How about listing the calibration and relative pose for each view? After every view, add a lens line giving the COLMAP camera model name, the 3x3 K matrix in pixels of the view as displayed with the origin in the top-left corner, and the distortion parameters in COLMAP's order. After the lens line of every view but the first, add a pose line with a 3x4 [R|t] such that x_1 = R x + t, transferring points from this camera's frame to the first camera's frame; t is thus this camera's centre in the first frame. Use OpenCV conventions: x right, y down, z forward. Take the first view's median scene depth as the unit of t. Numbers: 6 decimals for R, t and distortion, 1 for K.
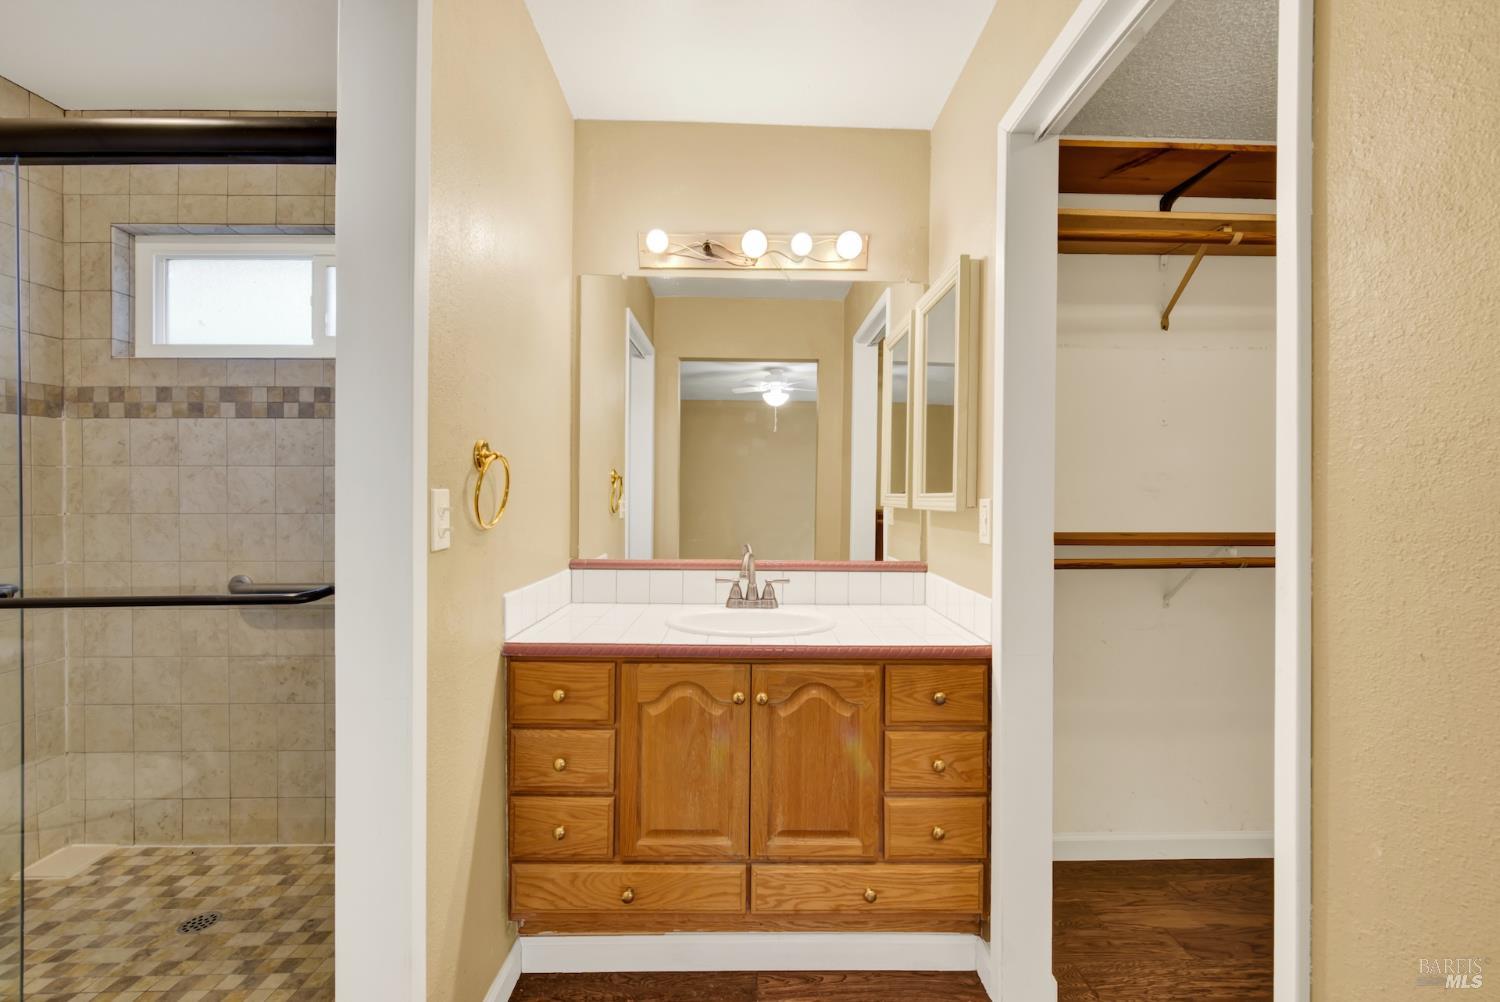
lens RADIAL K [[622.4, 0, 750.3], [0, 622.4, 504.4], [0, 0, 1]] dist [0.004254, -0.000643]
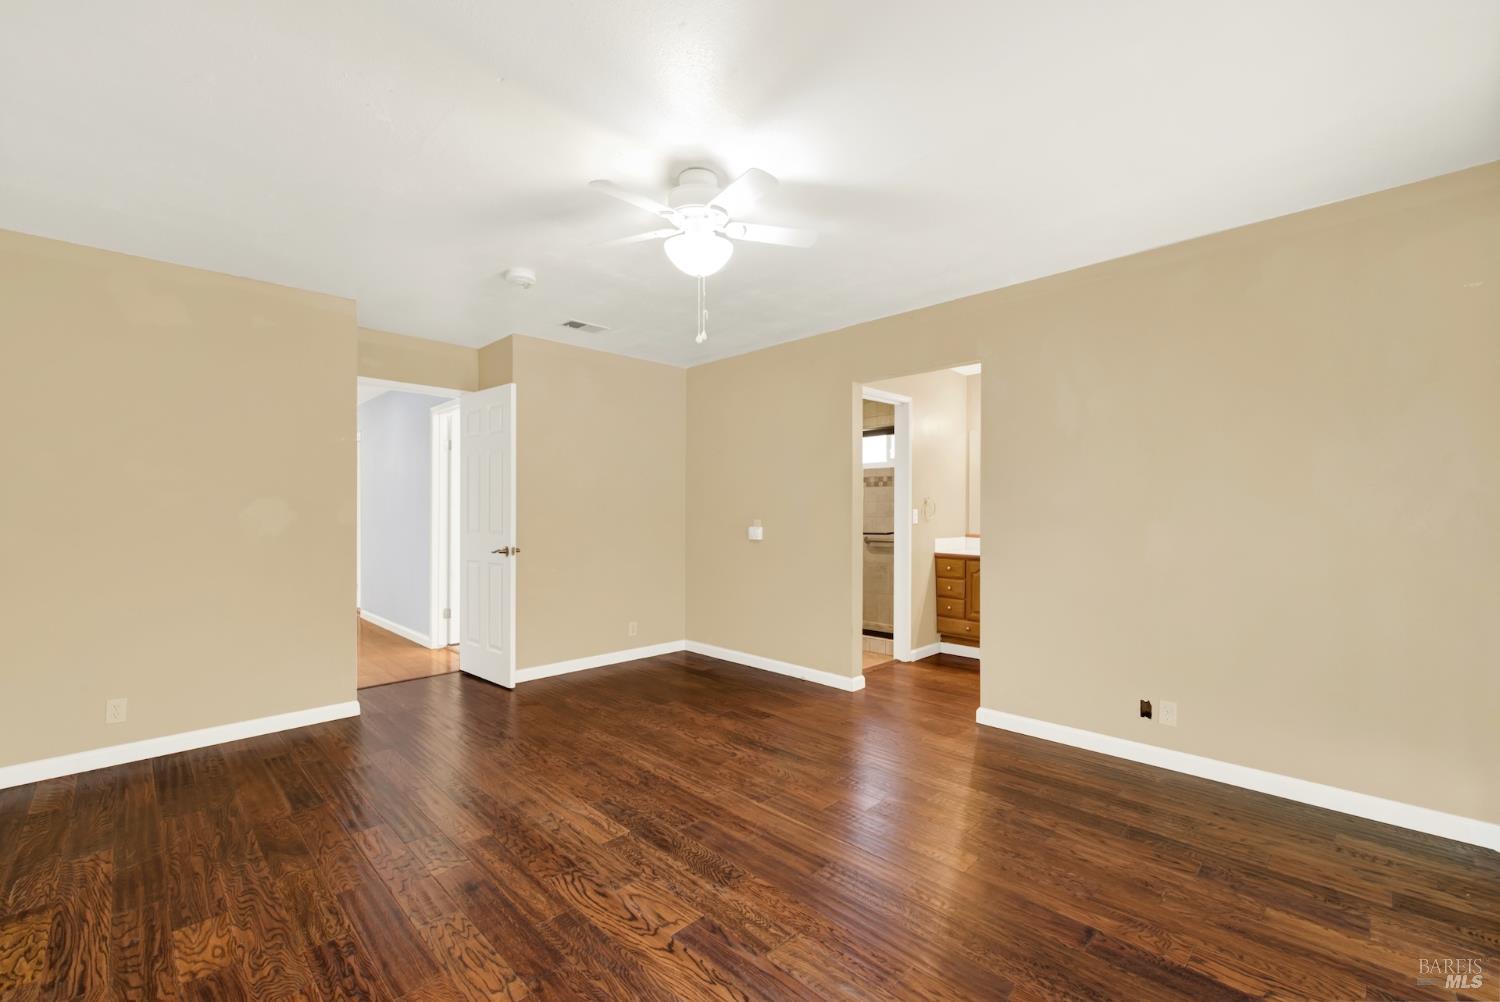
lens RADIAL K [[622.4, 0, 750.3], [0, 622.4, 504.4], [0, 0, 1]] dist [0.004254, -0.000643]
pose [[0.694936, -0.013906, -0.718937, 1.352632], [-0.006134, 0.999662, -0.025264, 0.040894], [0.719046, 0.021967, 0.694616, -2.110958]]
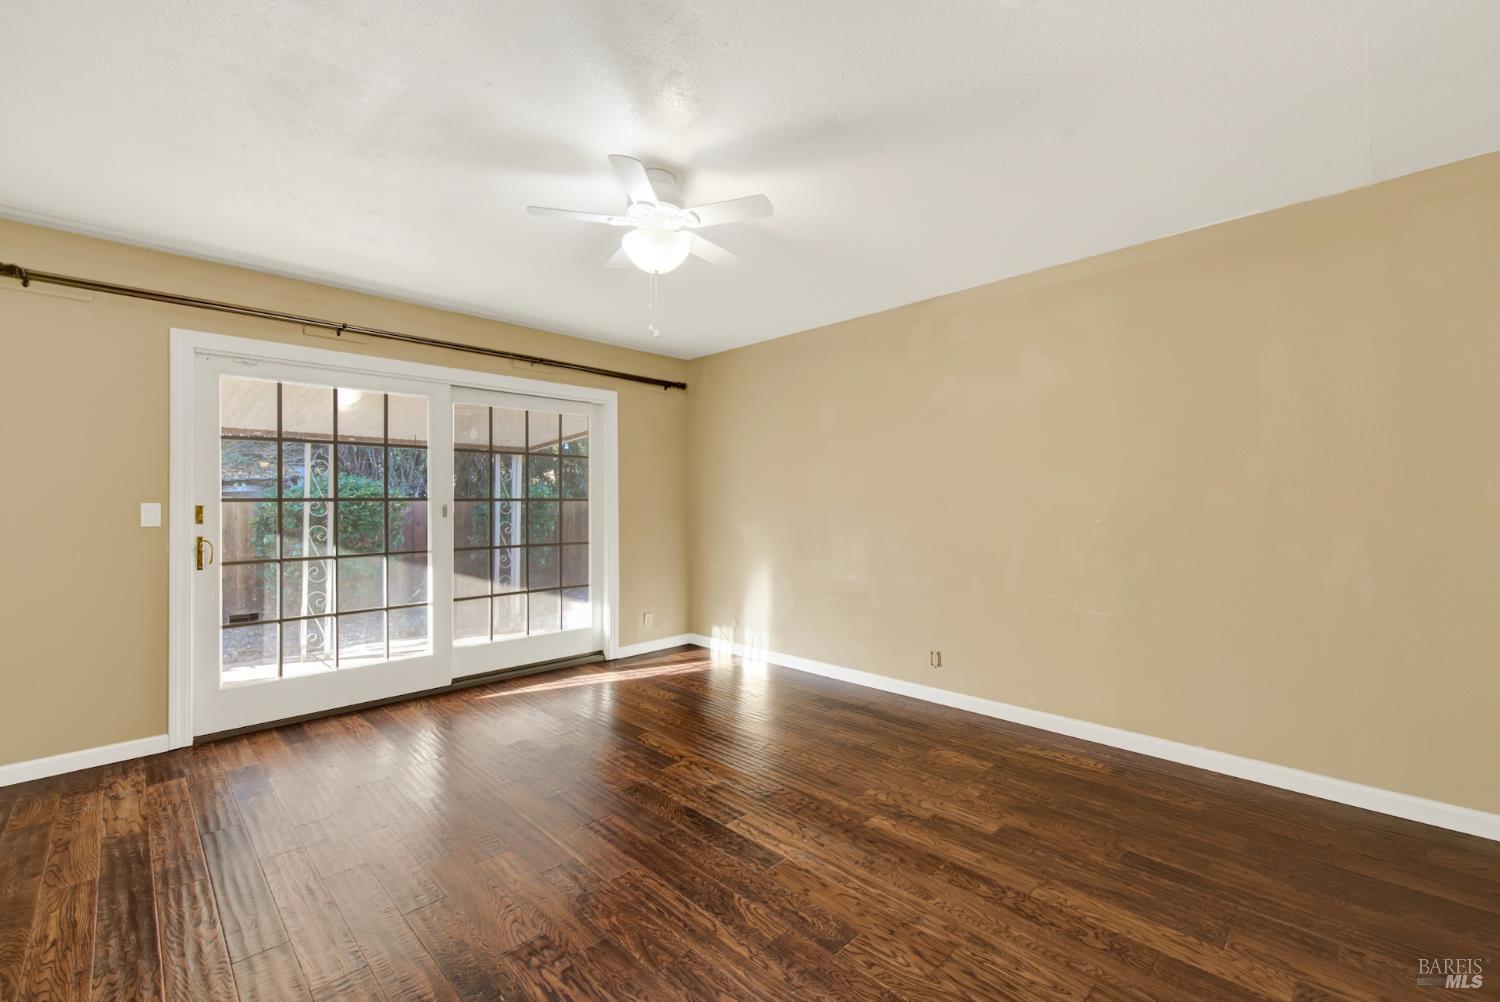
lens RADIAL K [[622.4, 0, 750.3], [0, 622.4, 504.4], [0, 0, 1]] dist [0.004254, -0.000643]
pose [[-0.695096, -0.002092, 0.718914, -1.015742], [0.011267, 0.999841, 0.013803, 0.007628], [-0.718828, 0.017694, -0.694962, -0.306059]]
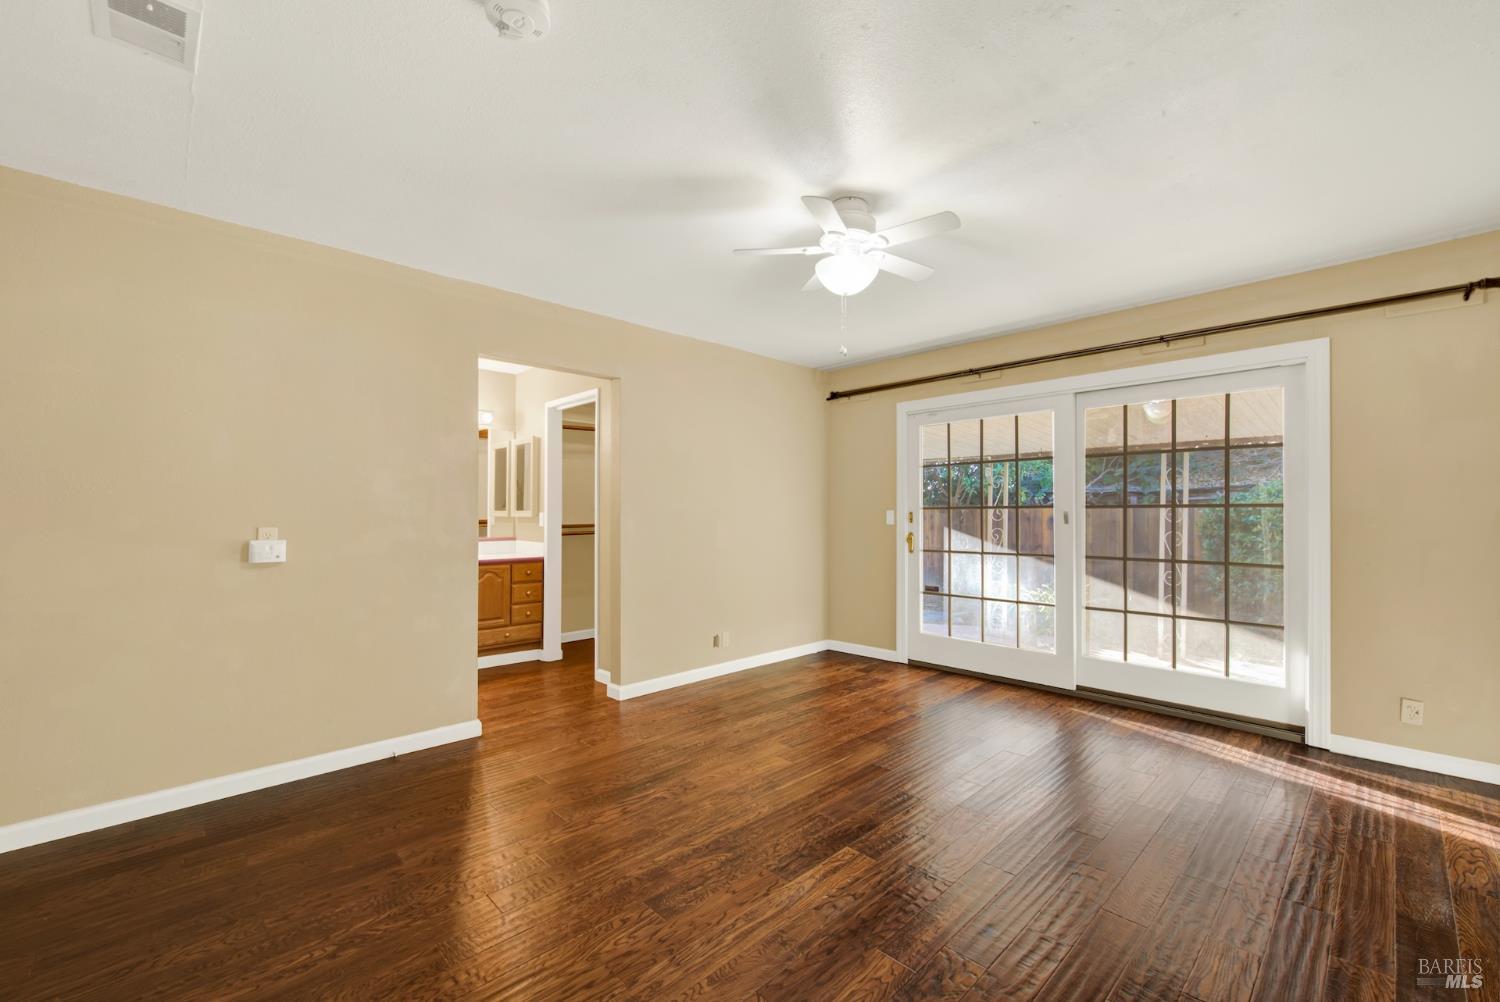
lens RADIAL K [[619.8, 0, 764.6], [0, 619.8, 508.9], [0, 0, 1]] dist [0.006660, -0.000185]
pose [[0.723173, -0.000888, 0.690666, -1.025646], [0.014708, 0.999792, -0.014115, 0.036606], [-0.690510, 0.020366, 0.723036, -2.171010]]
